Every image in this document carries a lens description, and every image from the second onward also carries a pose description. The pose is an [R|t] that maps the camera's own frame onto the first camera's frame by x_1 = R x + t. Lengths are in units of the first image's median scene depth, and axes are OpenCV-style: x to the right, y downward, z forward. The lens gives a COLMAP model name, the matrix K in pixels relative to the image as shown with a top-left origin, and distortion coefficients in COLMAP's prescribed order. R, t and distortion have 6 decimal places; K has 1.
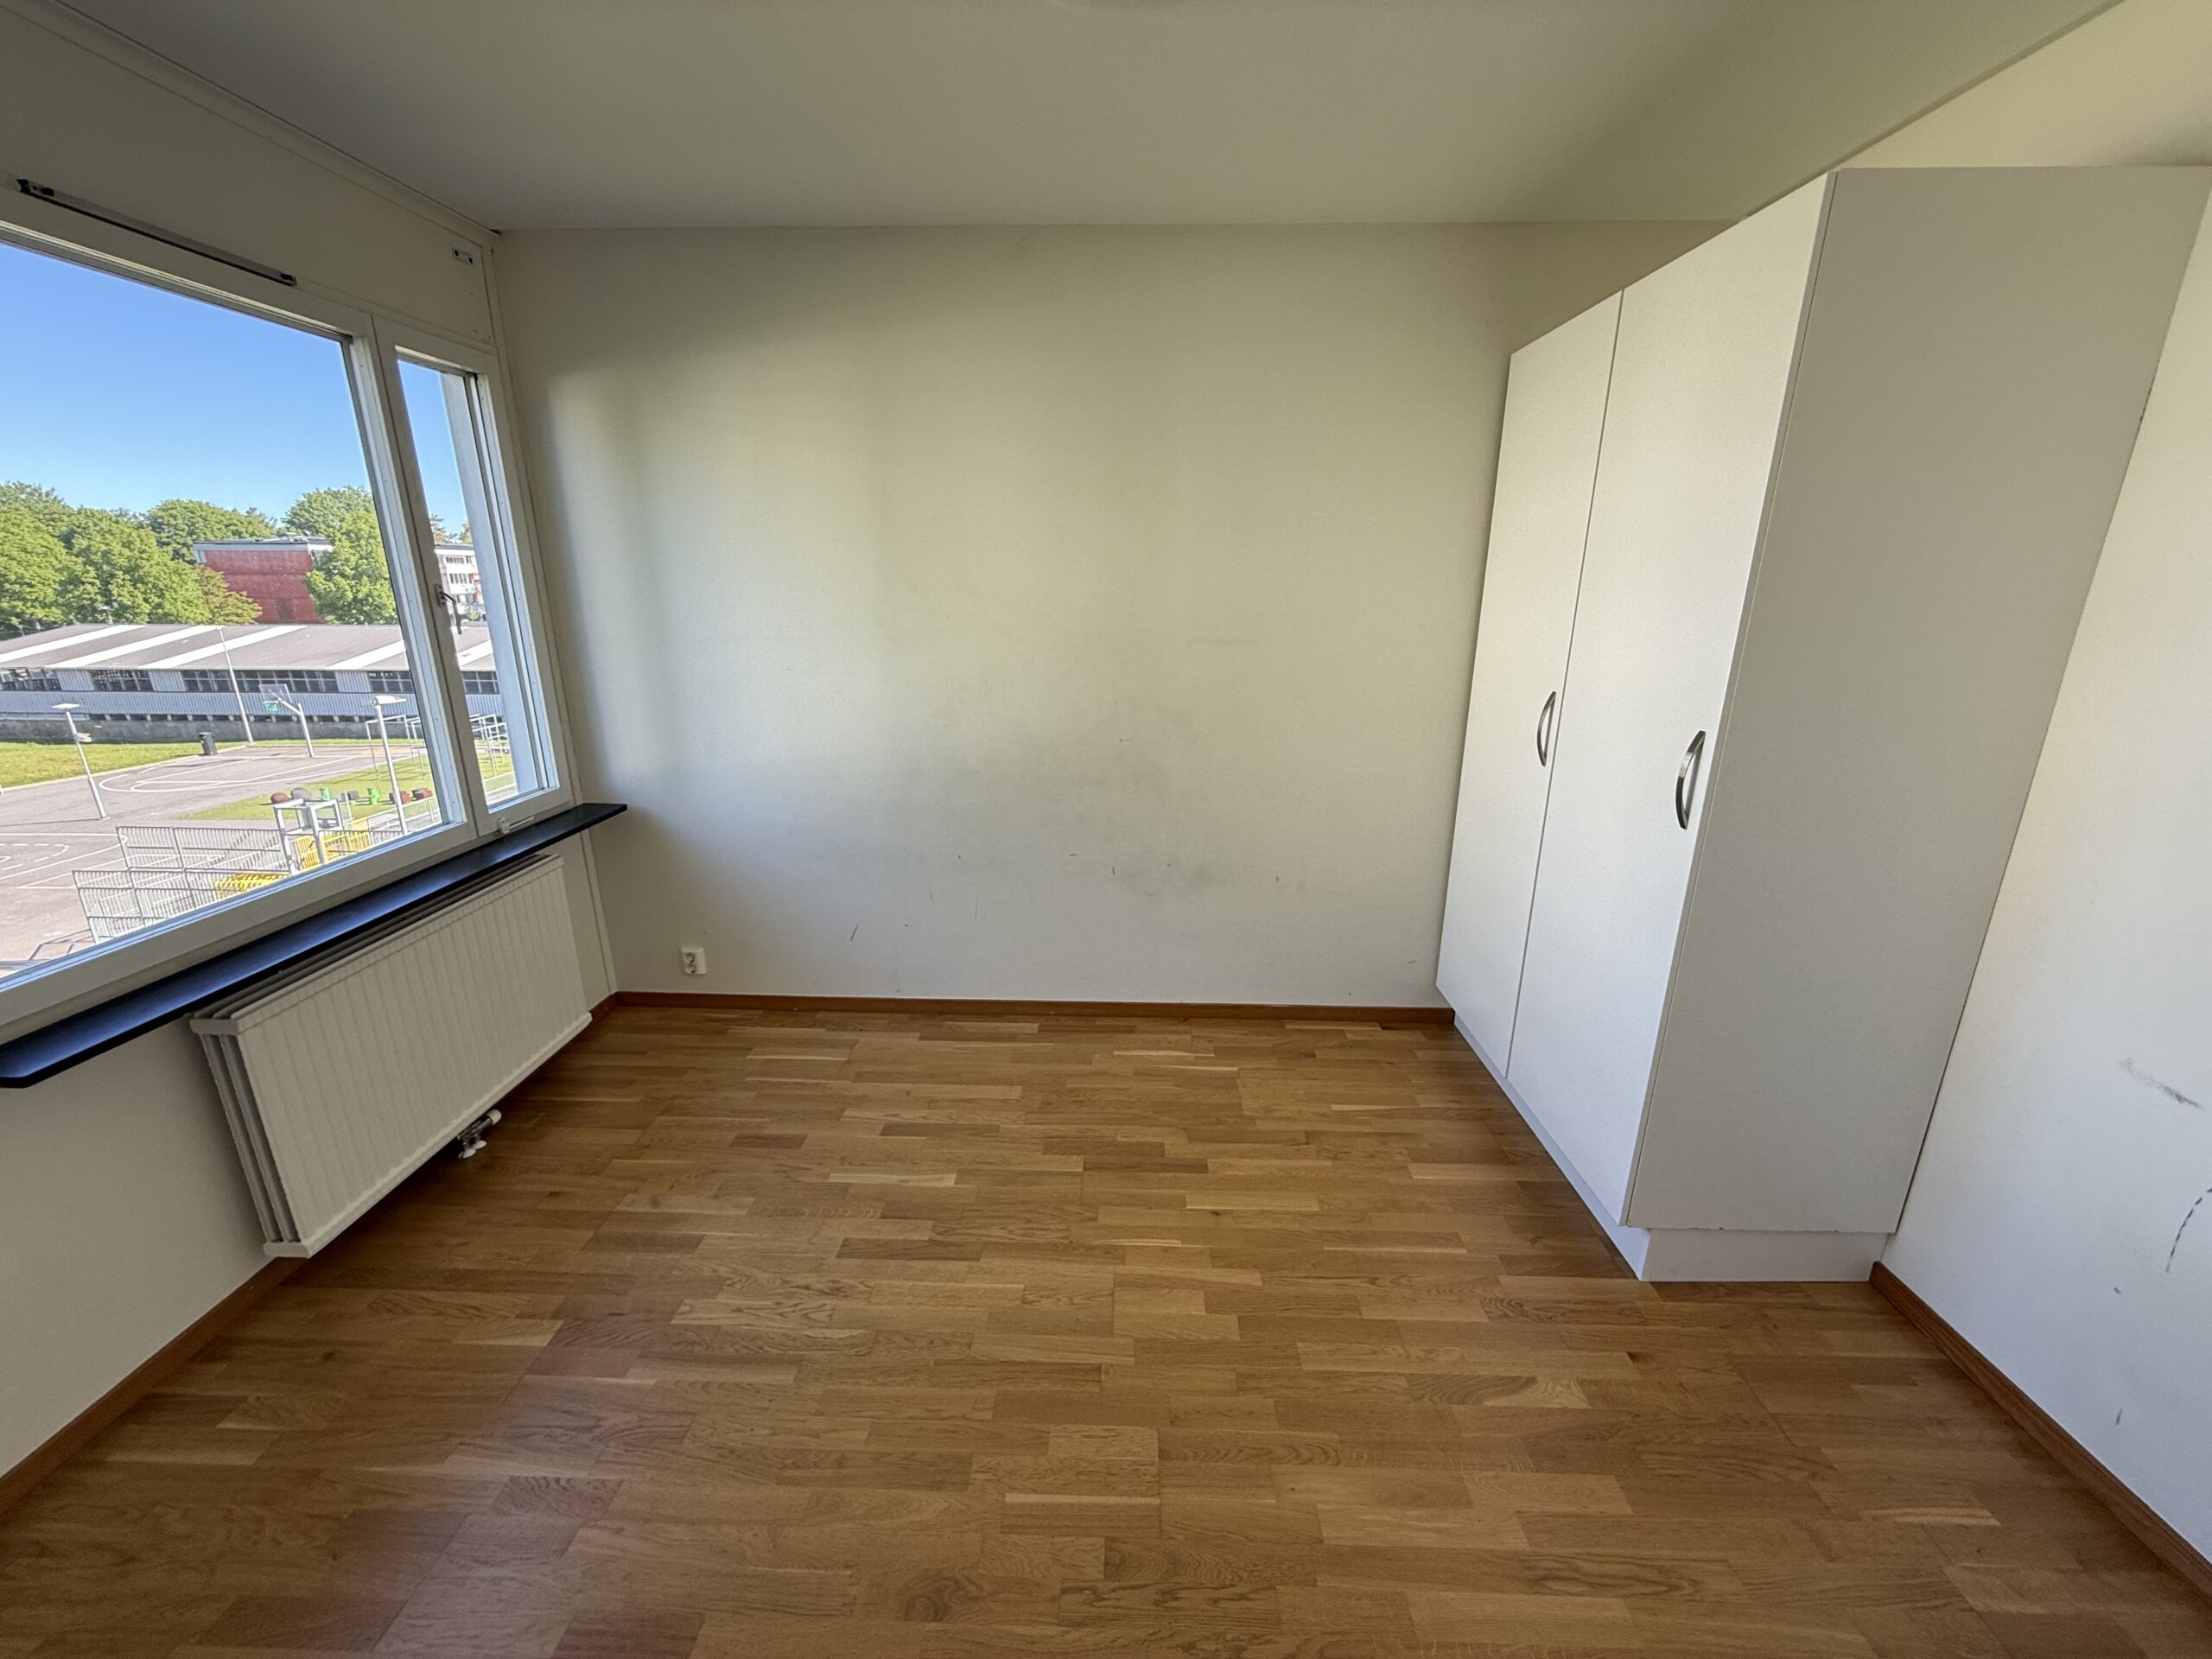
lens RADIAL K [[881.1, 0, 1106.0], [0, 881.1, 829.5], [0, 0, 1]] dist [-0.000220, 0.000036]
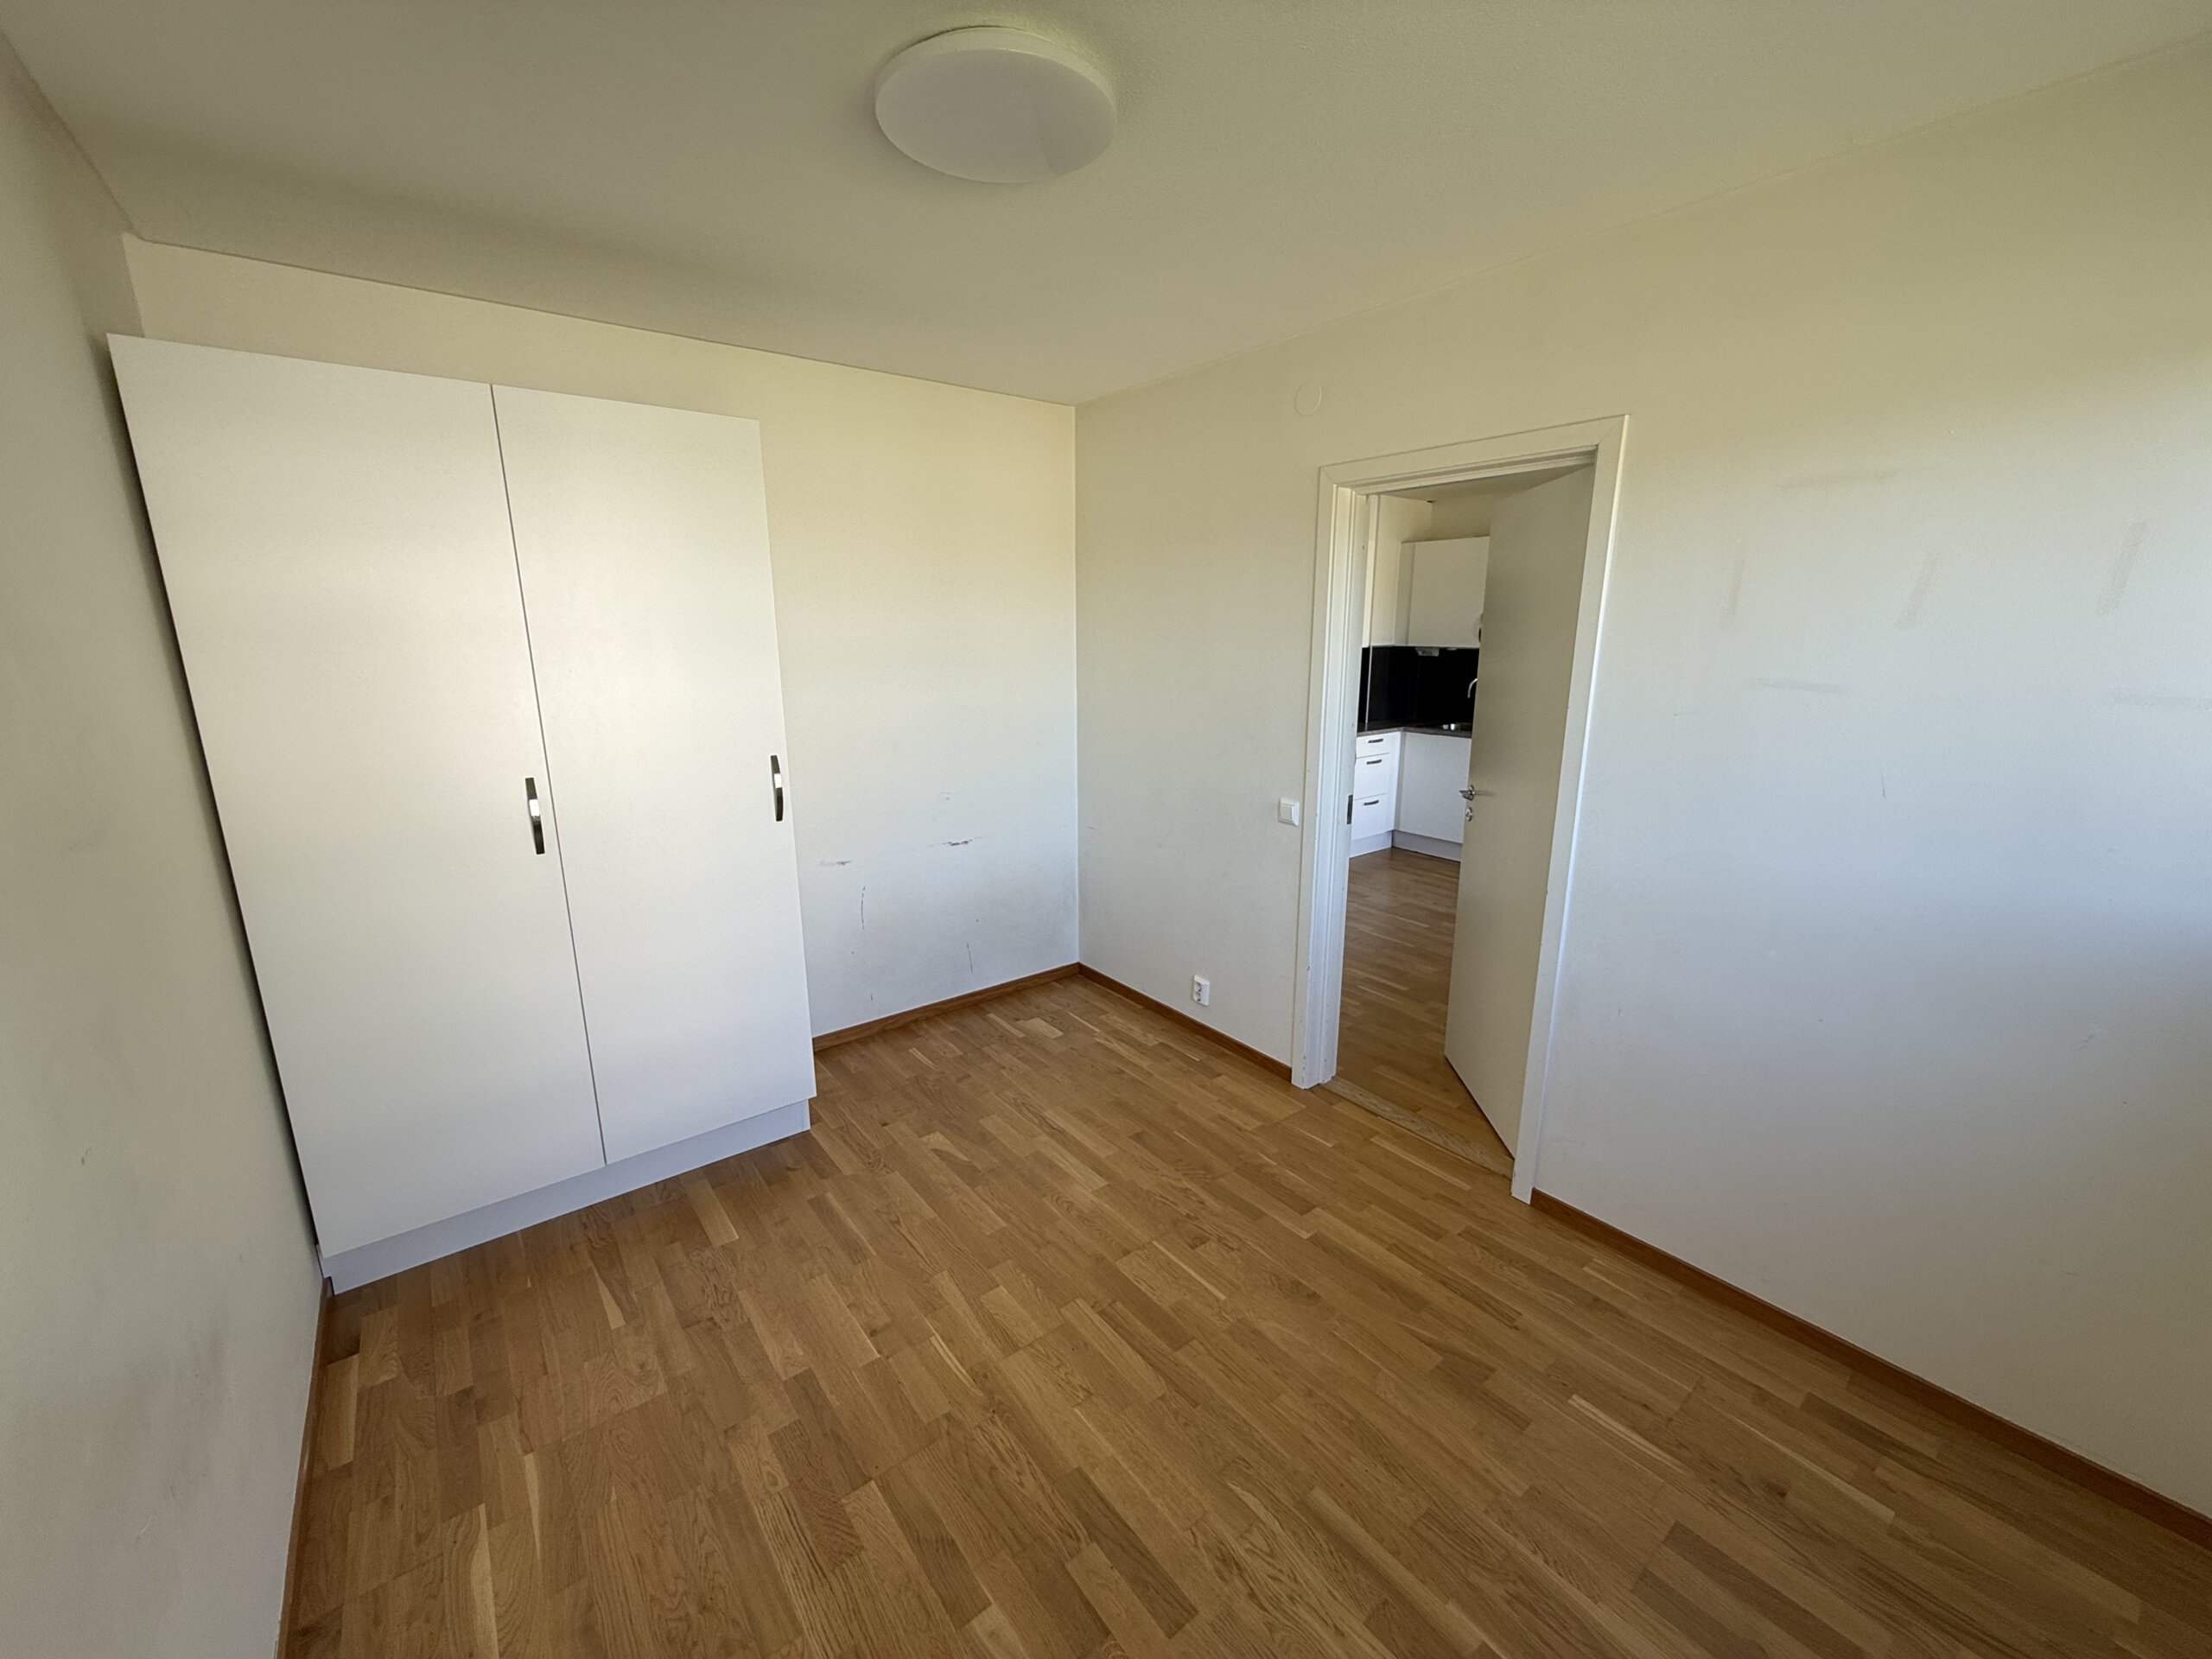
lens RADIAL K [[881.1, 0, 1106.0], [0, 881.1, 829.5], [0, 0, 1]] dist [-0.000220, 0.000036]
pose [[-0.637412, -0.174188, 0.750576, -0.760820], [0.214469, 0.895509, 0.389957, -0.420554], [-0.740074, 0.409539, -0.533450, 1.307548]]
